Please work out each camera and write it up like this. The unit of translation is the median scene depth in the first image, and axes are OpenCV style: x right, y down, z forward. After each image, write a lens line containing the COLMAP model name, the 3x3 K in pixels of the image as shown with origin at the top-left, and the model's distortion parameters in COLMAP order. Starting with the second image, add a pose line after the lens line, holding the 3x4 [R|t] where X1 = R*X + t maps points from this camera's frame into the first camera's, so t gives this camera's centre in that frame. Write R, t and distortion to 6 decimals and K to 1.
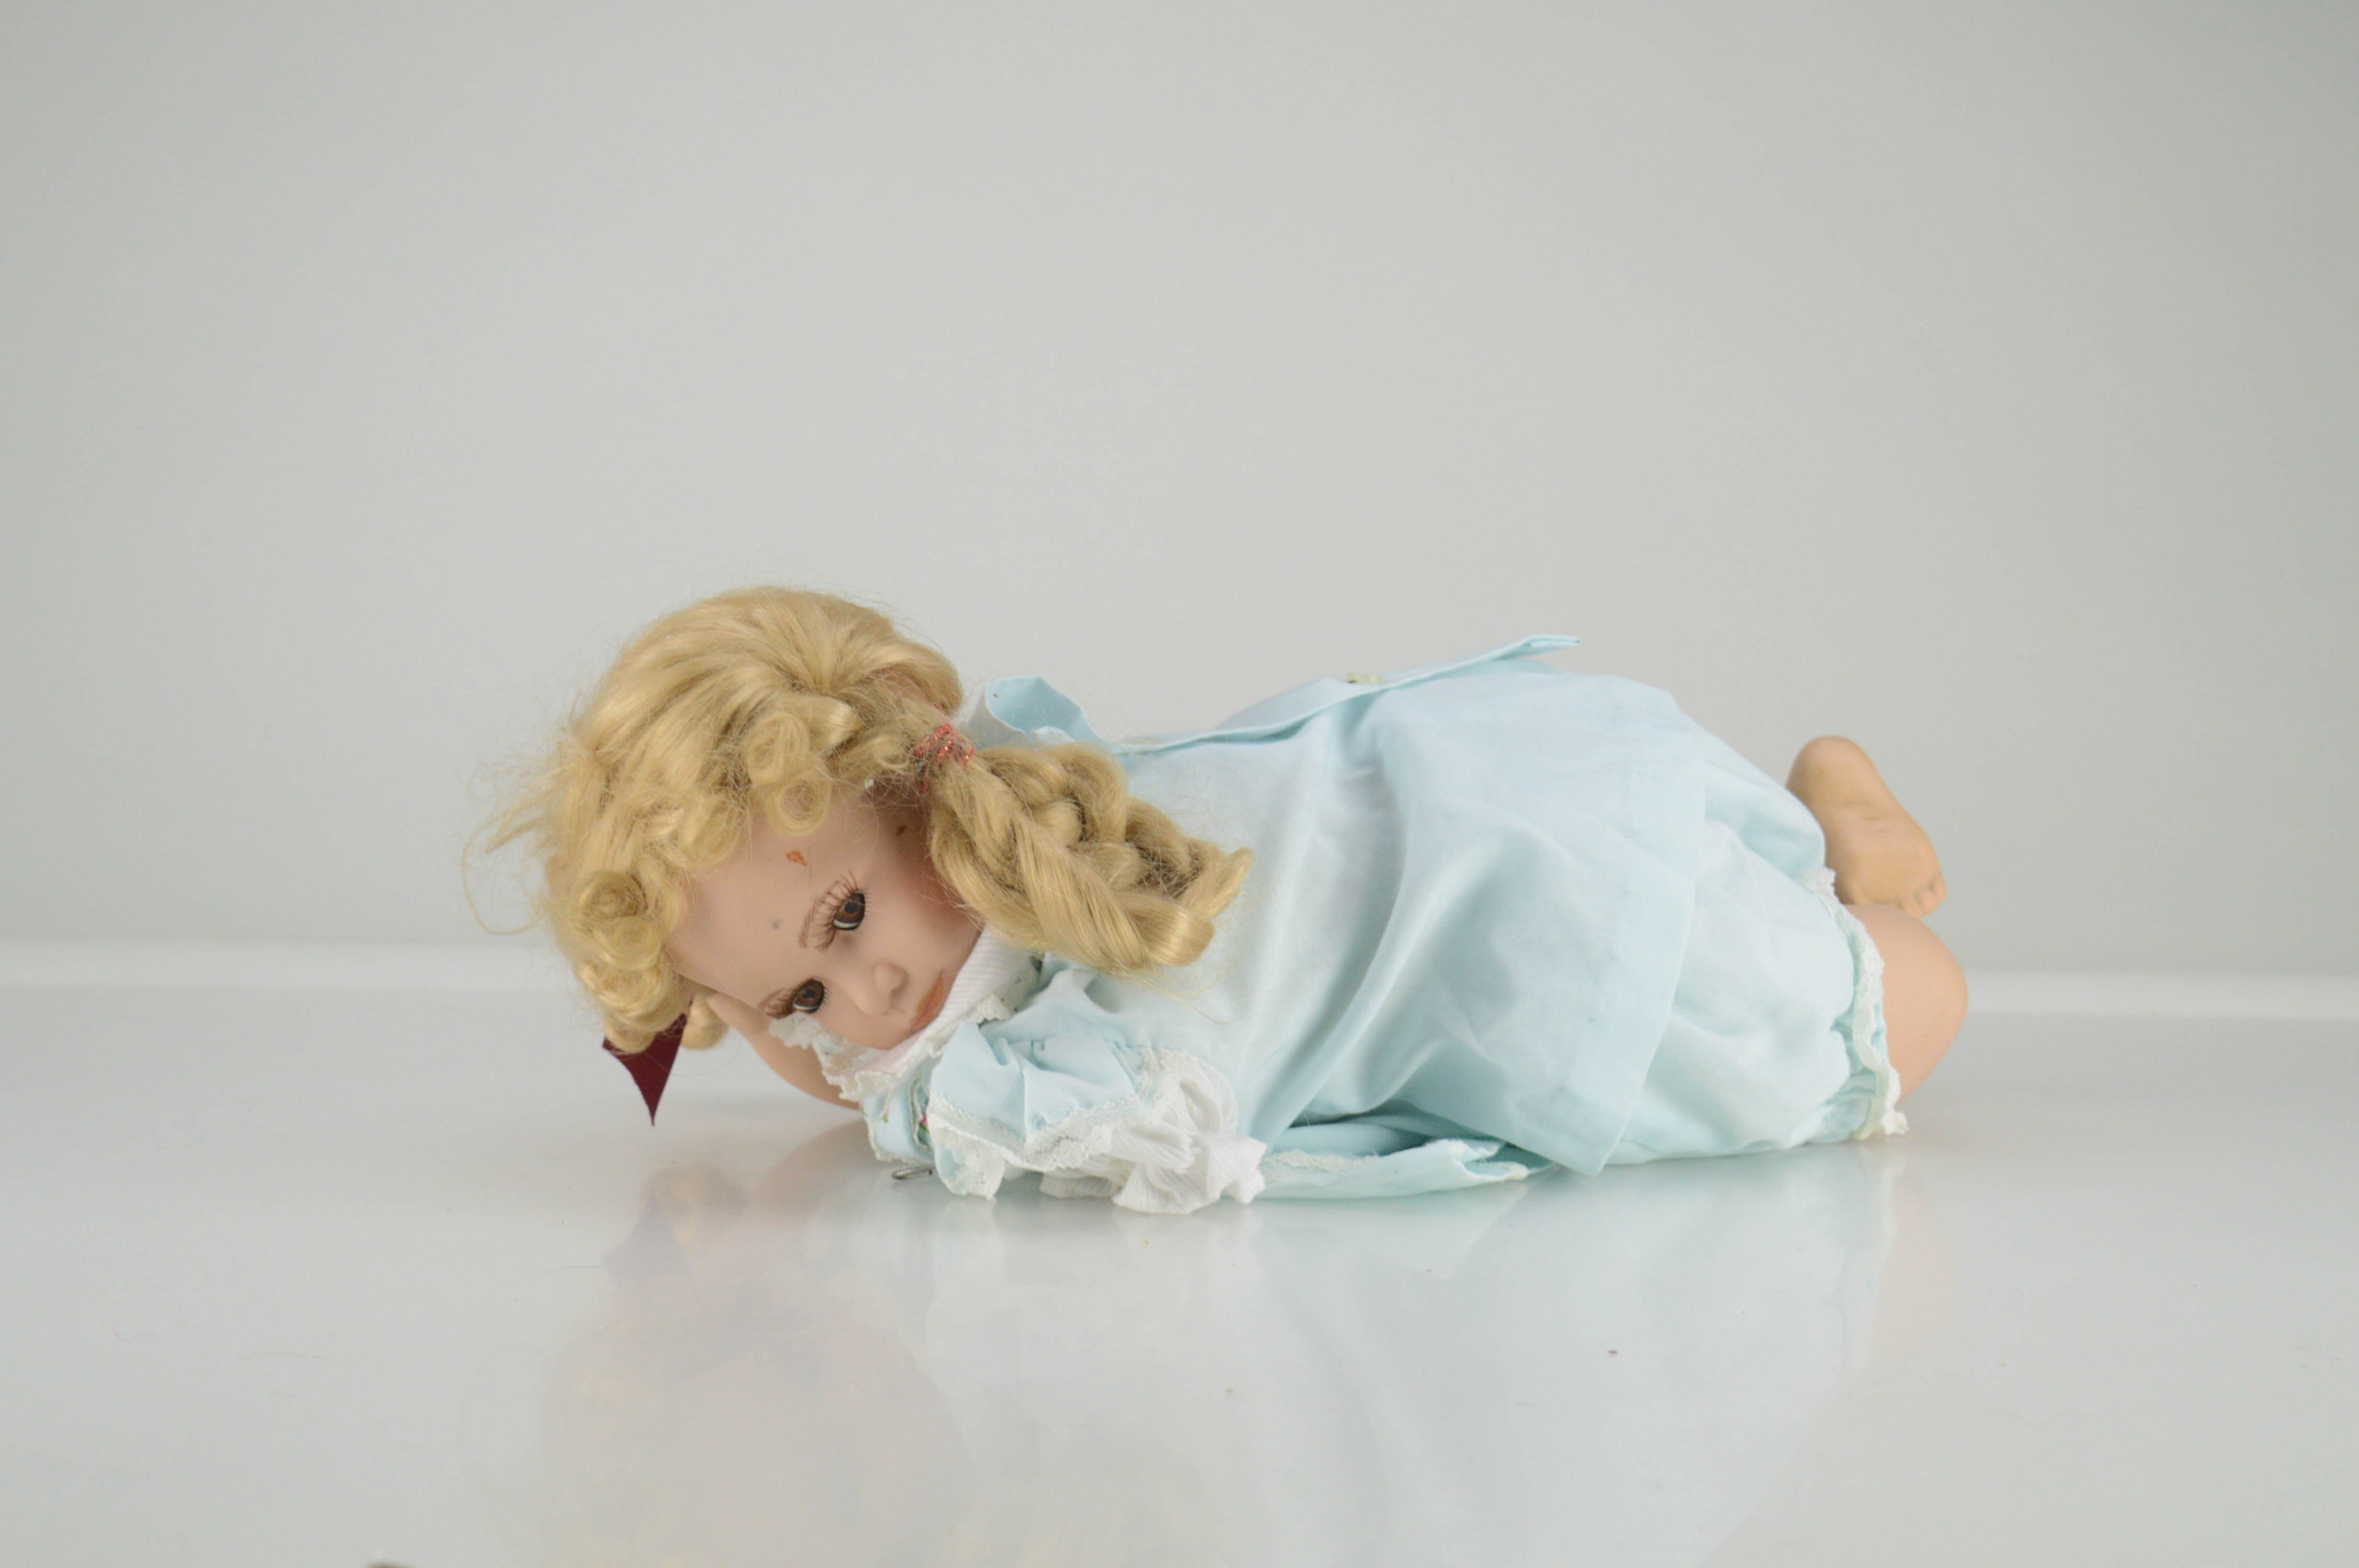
lens RADIAL K [[4835.5, 0, 1204.4], [0, 4835.5, 799.3], [0, 0, 1]] dist [0.055535, 0.000000]
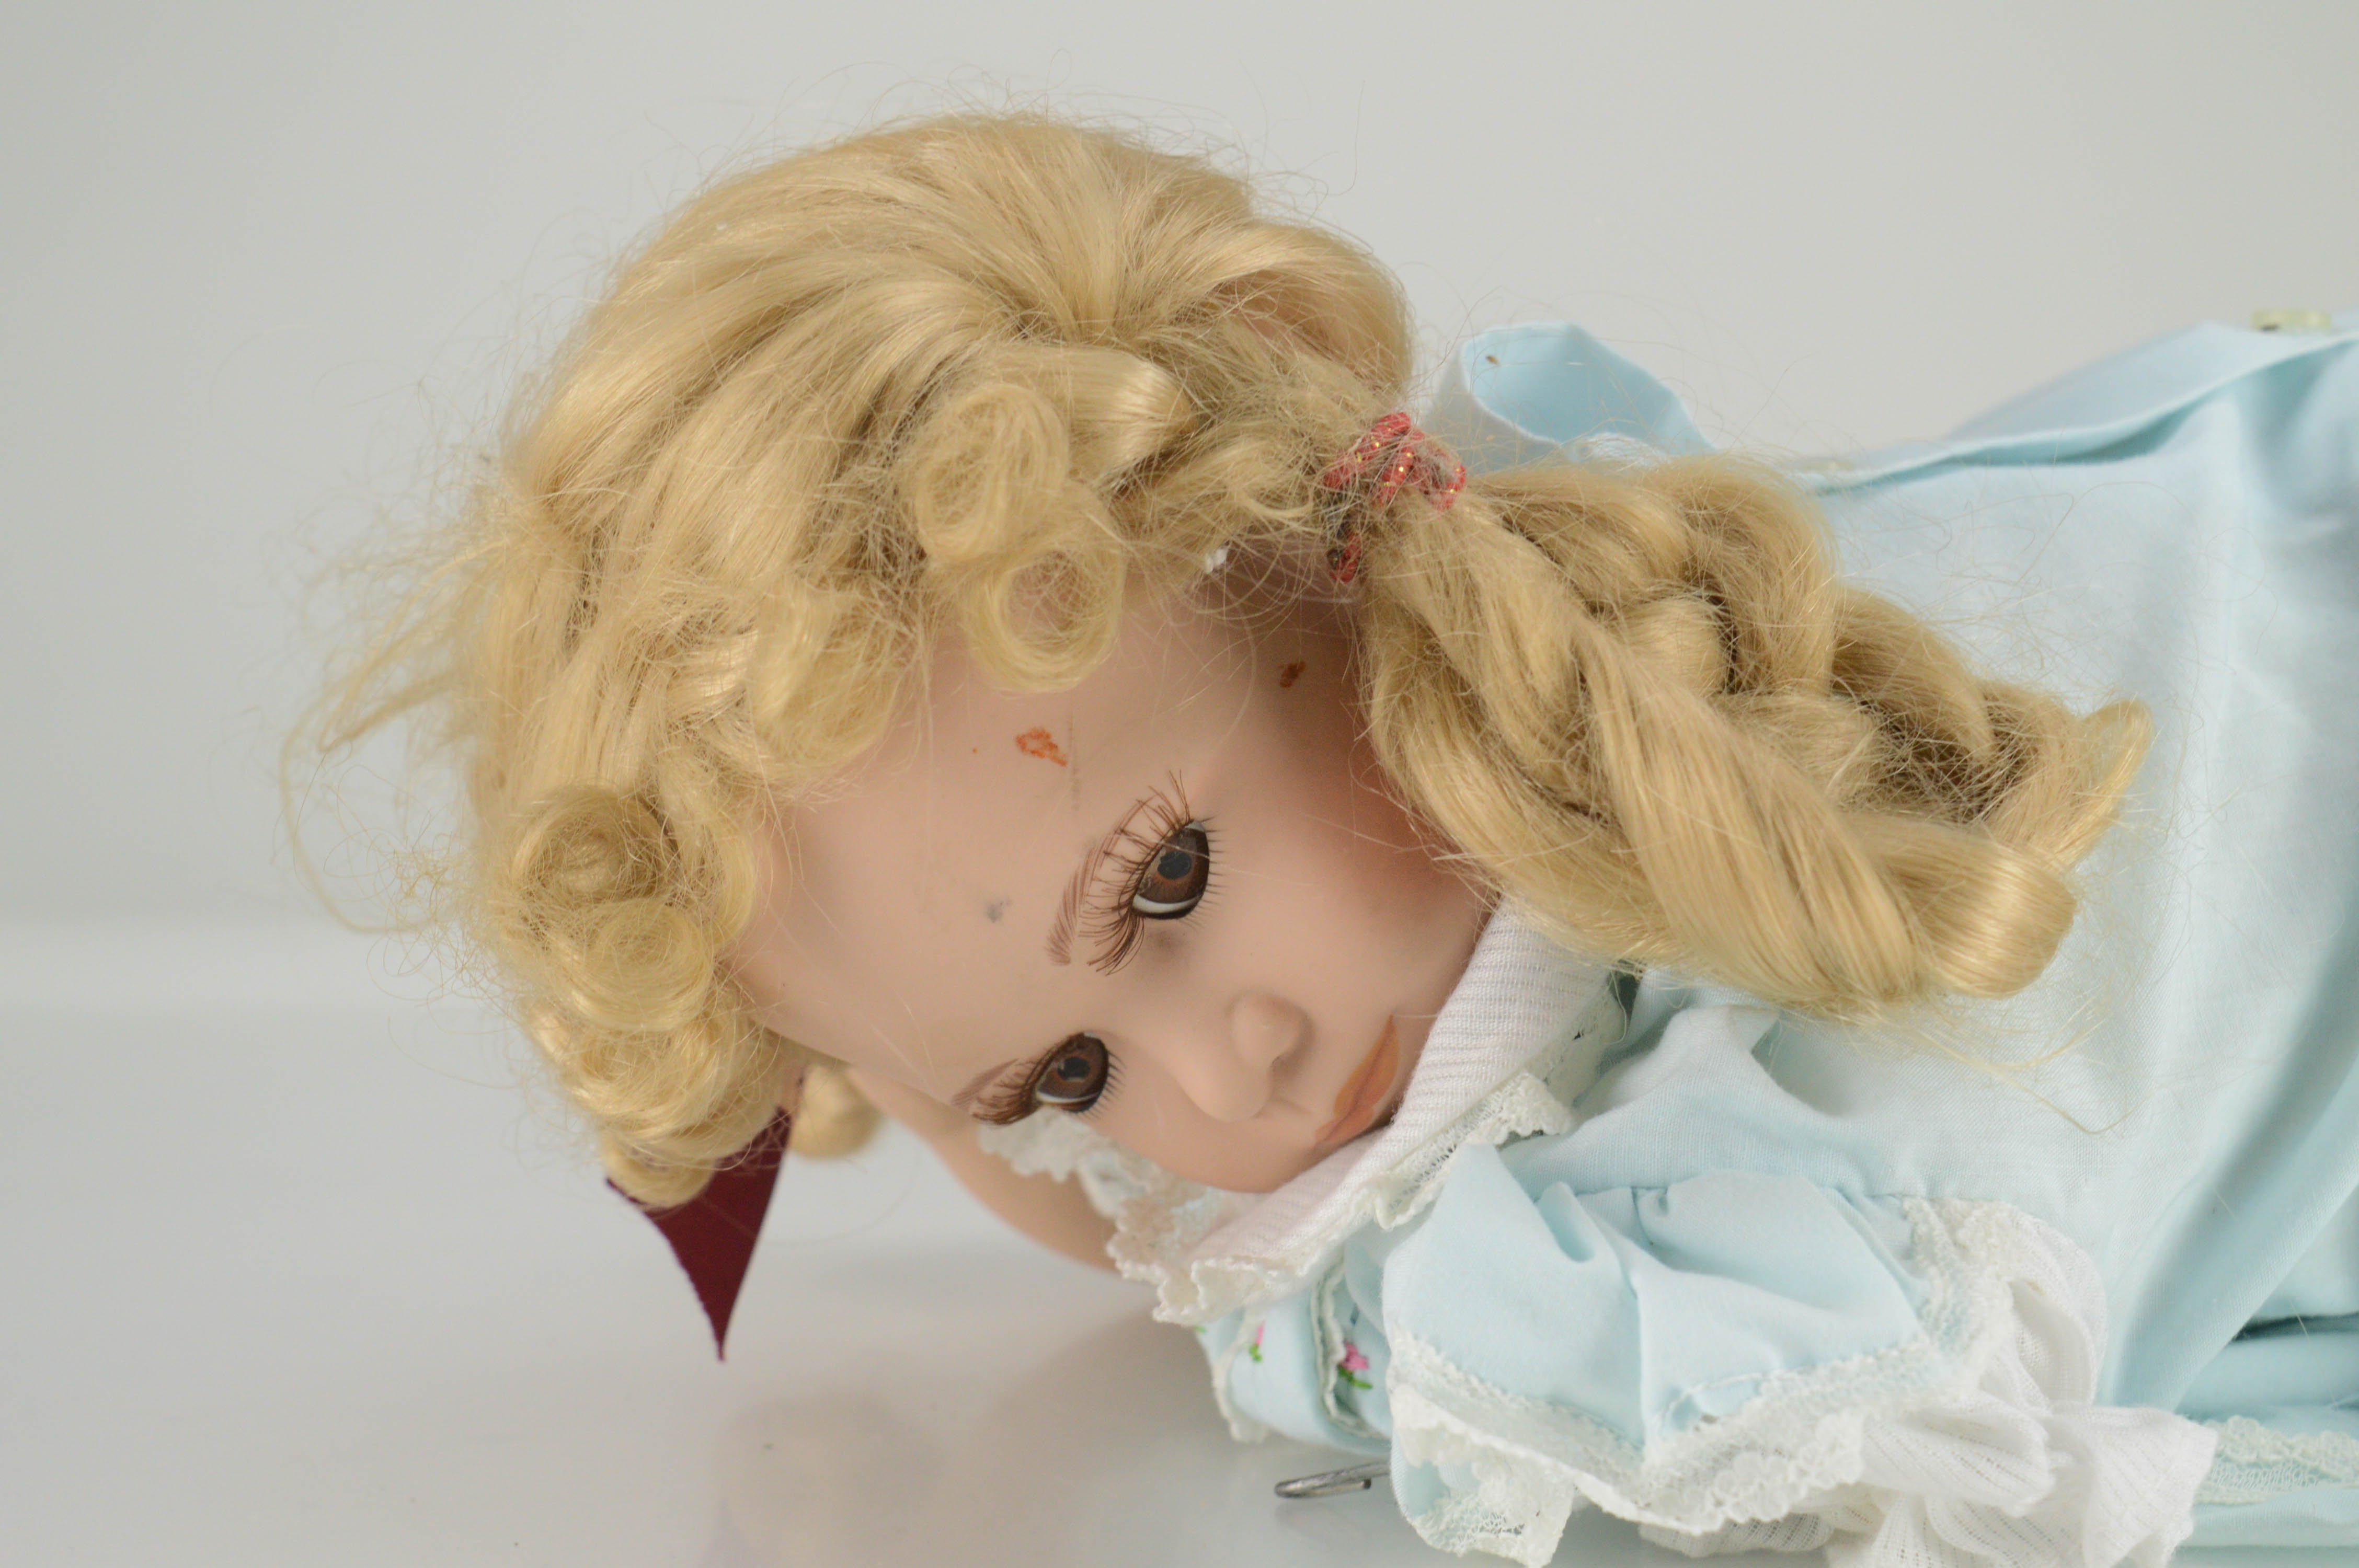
lens RADIAL K [[4835.5, 0, 1168.2], [0, 4835.5, 776.5], [0, 0, 1]] dist [0.055535, 0.000000]
pose [[0.998839, -0.020691, -0.043499, -0.055522], [0.021269, 0.999691, 0.012865, 0.009602], [0.043220, -0.013776, 0.998971, 0.589420]]
